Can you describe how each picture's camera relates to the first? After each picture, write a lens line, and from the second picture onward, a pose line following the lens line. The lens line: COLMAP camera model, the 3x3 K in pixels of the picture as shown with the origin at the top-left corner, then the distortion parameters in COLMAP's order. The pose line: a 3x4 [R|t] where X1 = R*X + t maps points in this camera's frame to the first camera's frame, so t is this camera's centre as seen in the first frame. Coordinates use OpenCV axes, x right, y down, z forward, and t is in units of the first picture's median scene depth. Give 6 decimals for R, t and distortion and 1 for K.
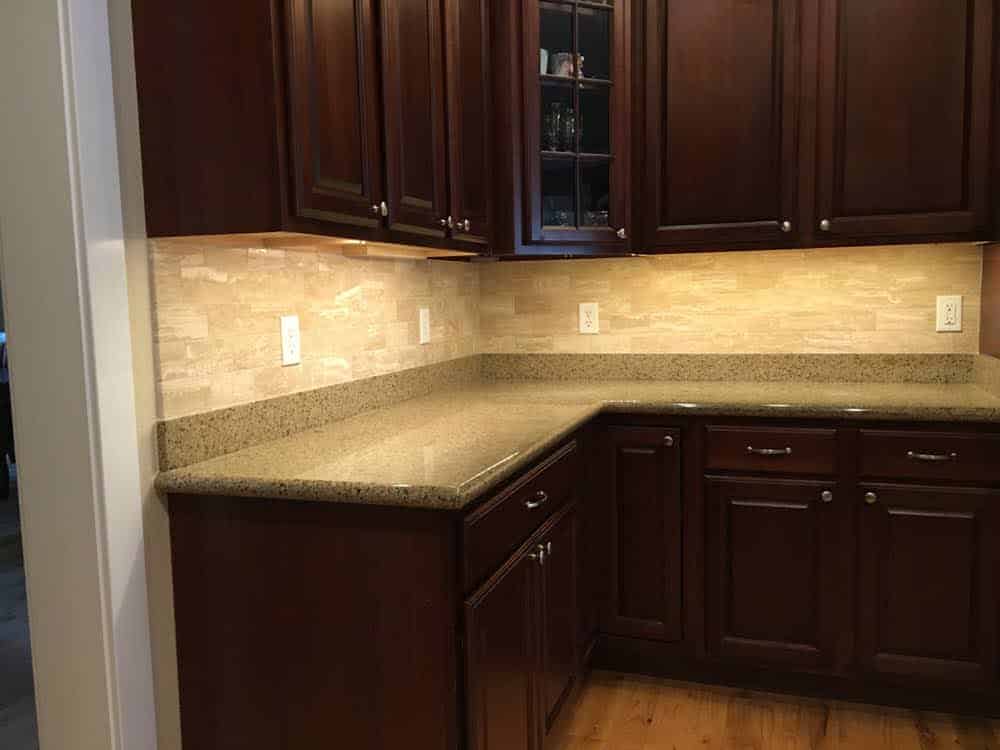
lens RADIAL K [[850.1, 0, 497.8], [0, 850.1, 368.2], [0, 0, 1]] dist [0.050829, -0.021261]
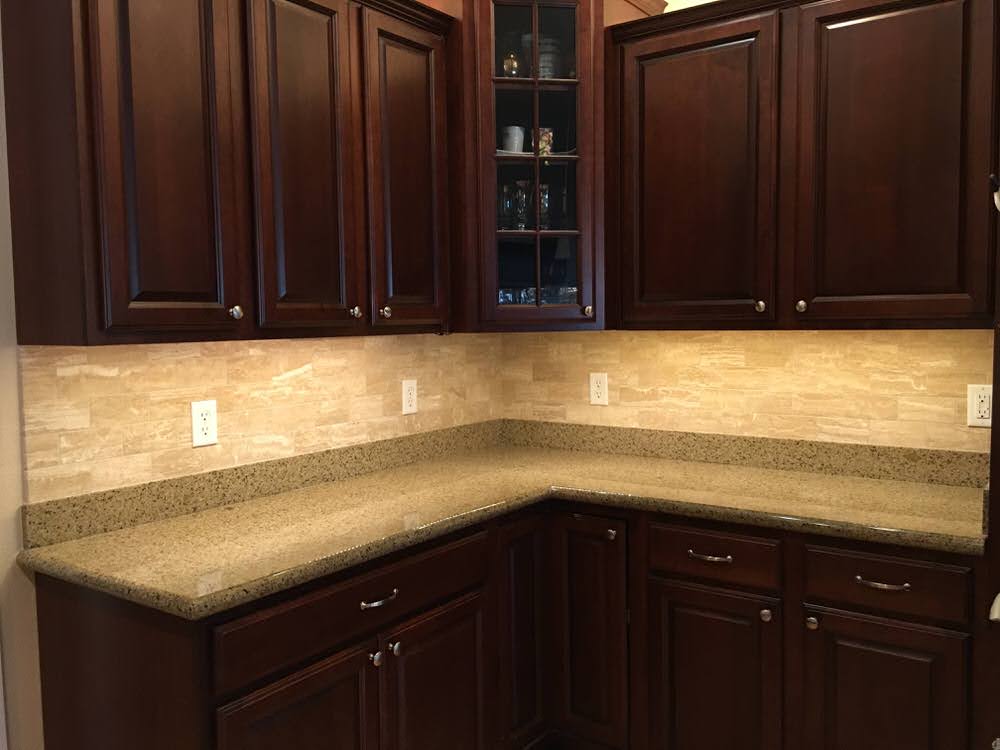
lens RADIAL K [[850.1, 0, 497.8], [0, 850.1, 368.2], [0, 0, 1]] dist [0.050829, -0.021261]
pose [[0.956563, 0.026724, -0.290297, 0.338240], [-0.032688, 0.999342, -0.015712, -0.077340], [0.289686, 0.024519, 0.956808, 0.053890]]
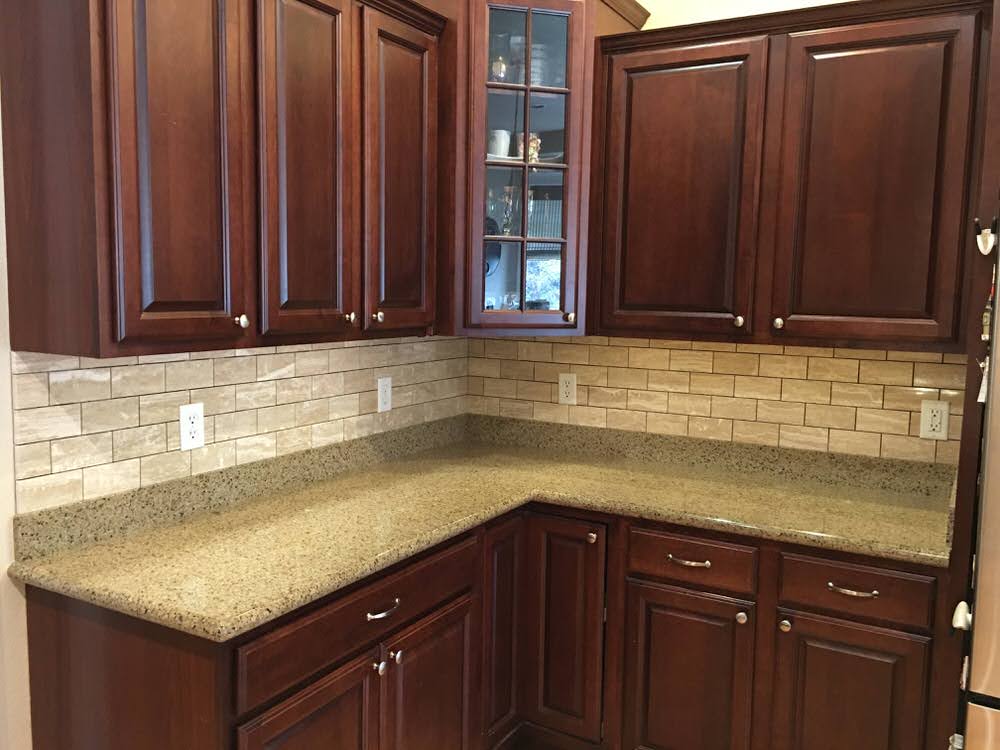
lens RADIAL K [[850.1, 0, 497.8], [0, 850.1, 368.2], [0, 0, 1]] dist [0.050829, -0.021261]
pose [[0.980715, 0.060107, -0.185971, 0.256168], [-0.058129, 0.998180, 0.016078, -0.114362], [0.186599, -0.004957, 0.982424, 0.021221]]
